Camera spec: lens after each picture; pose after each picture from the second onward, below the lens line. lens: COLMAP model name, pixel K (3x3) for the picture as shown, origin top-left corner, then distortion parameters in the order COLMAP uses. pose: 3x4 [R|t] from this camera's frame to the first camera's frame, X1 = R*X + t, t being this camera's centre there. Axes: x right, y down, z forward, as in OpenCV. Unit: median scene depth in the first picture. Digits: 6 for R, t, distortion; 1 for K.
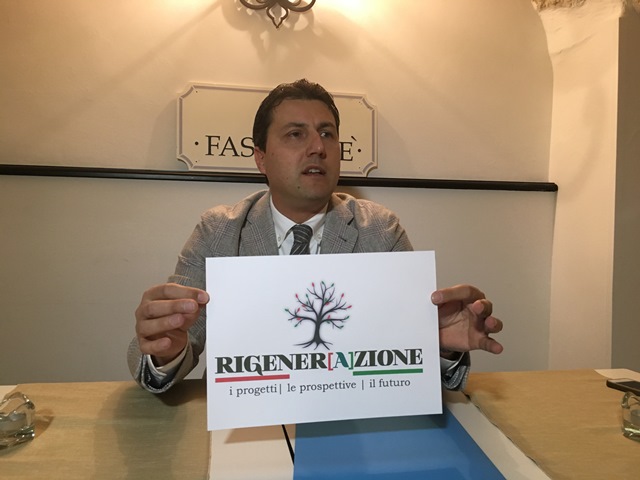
lens RADIAL K [[488.9, 0, 316.9], [0, 488.9, 244.1], [0, 0, 1]] dist [0.043669, -0.059752]
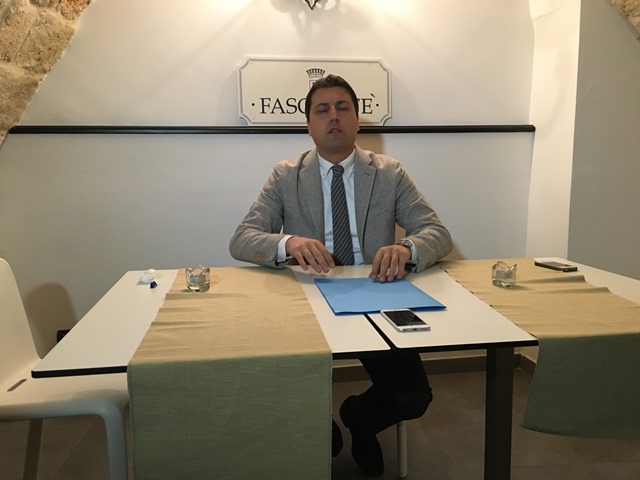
lens RADIAL K [[488.9, 0, 322.5], [0, 488.9, 238.1], [0, 0, 1]] dist [0.043669, -0.059752]
pose [[0.999384, -0.022417, -0.026984, -0.031941], [0.025600, 0.991942, 0.124081, -0.008579], [0.023985, -0.124696, 0.991905, -0.339355]]
